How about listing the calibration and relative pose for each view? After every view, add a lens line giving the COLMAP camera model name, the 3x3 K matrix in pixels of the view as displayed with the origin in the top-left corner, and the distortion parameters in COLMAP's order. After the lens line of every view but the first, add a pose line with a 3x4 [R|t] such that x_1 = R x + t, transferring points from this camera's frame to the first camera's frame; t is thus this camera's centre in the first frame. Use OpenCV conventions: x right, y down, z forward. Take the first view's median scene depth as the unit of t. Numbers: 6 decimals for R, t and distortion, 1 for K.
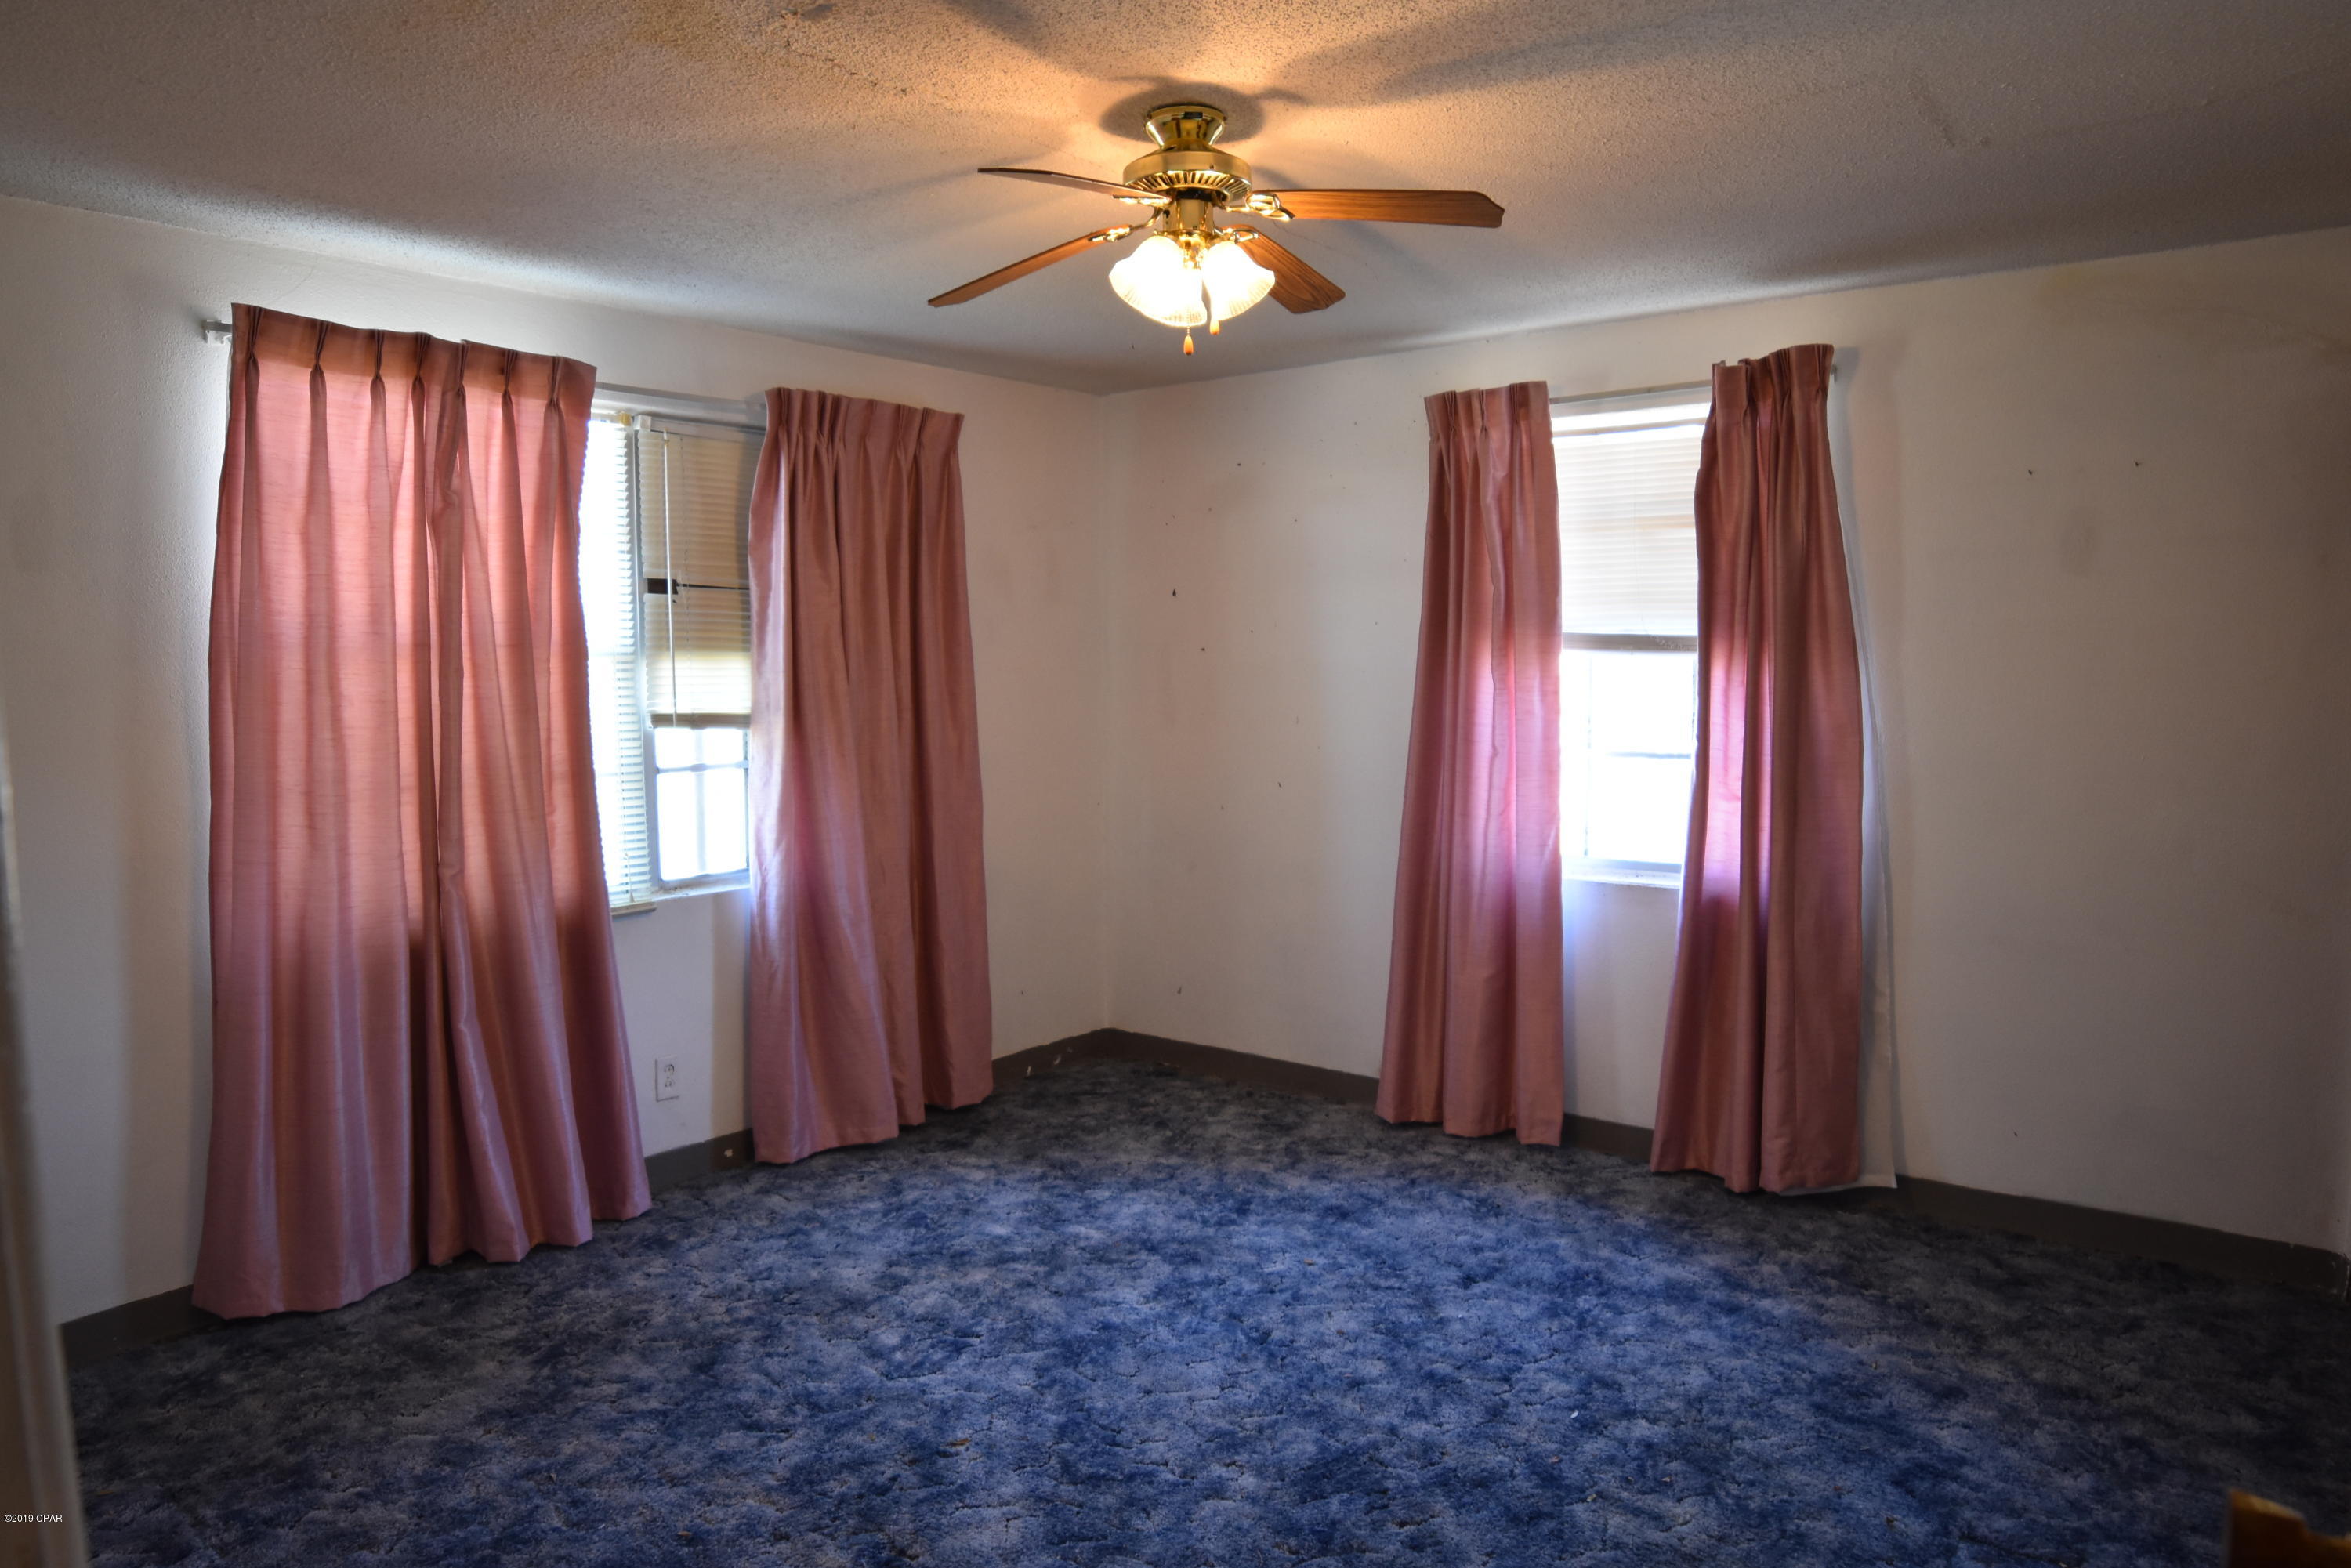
lens RADIAL K [[1454.4, 0, 1188.6], [0, 1454.4, 796.3], [0, 0, 1]] dist [-0.118253, 0.049105]
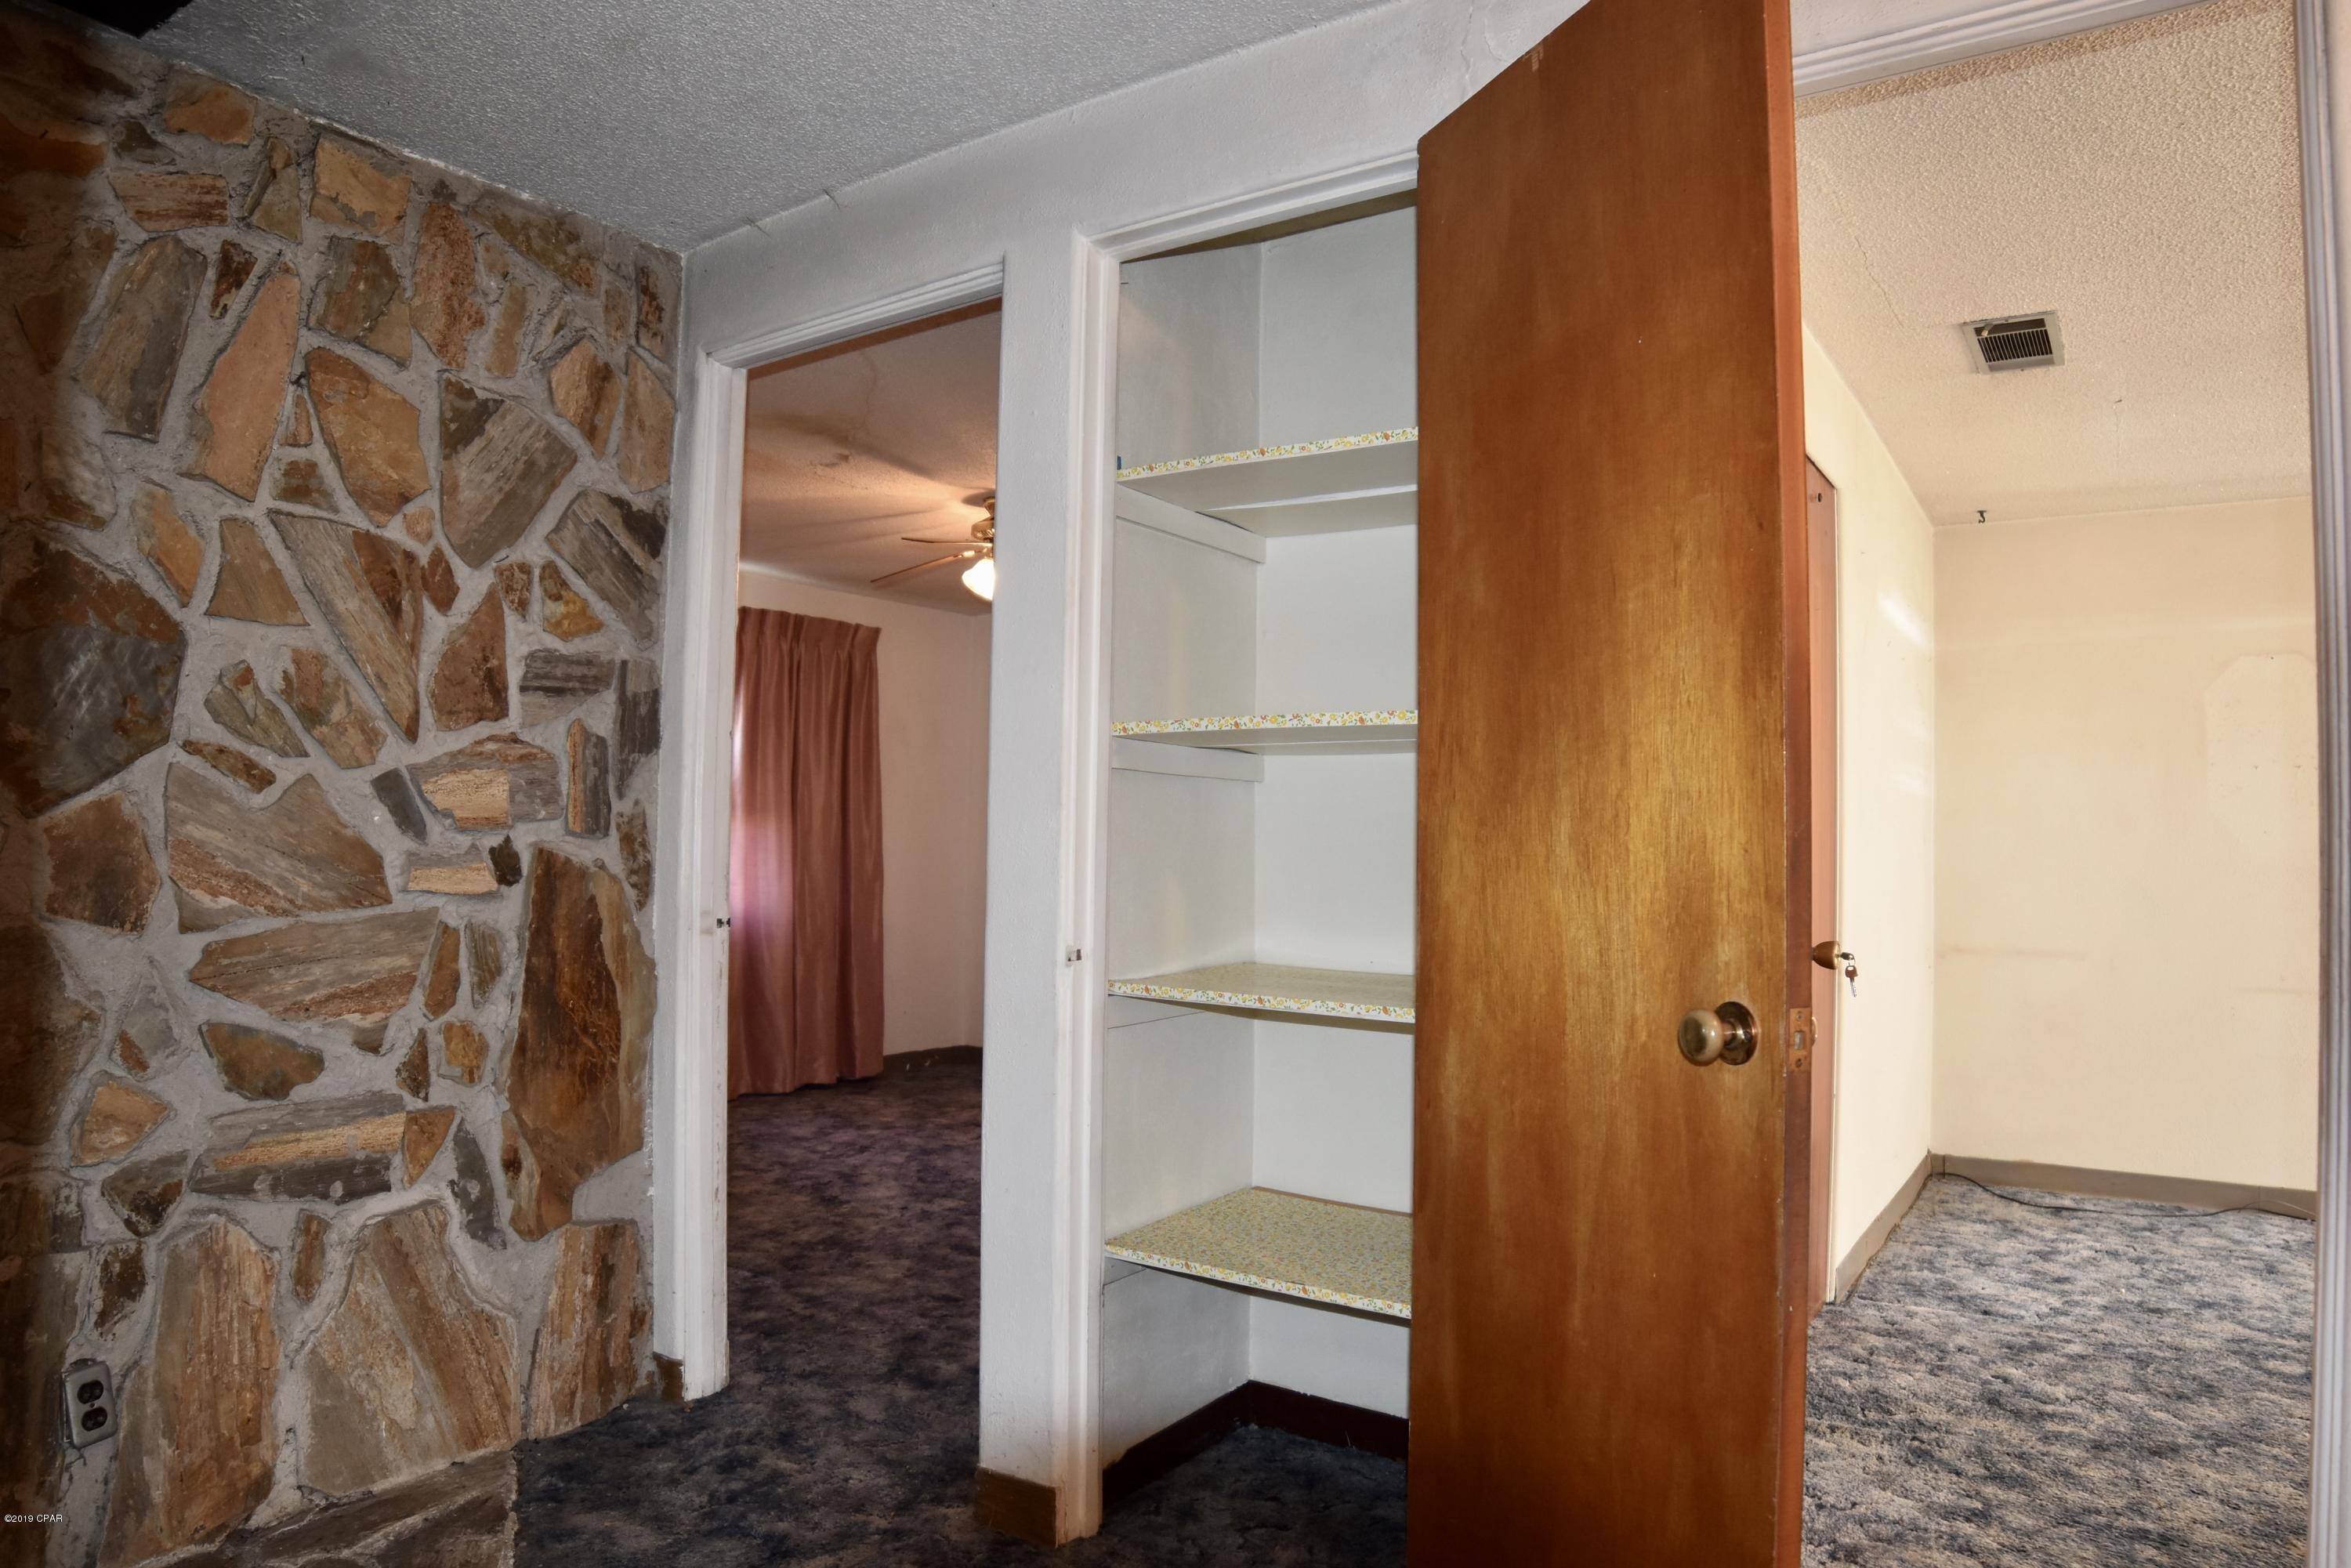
lens RADIAL K [[1454.4, 0, 1188.6], [0, 1454.4, 796.3], [0, 0, 1]] dist [-0.118253, 0.049105]
pose [[0.996951, 0.025207, 0.073847, 0.086237], [-0.015483, 0.991470, -0.129410, 0.151064], [-0.076479, 0.127872, 0.988838, -0.738526]]
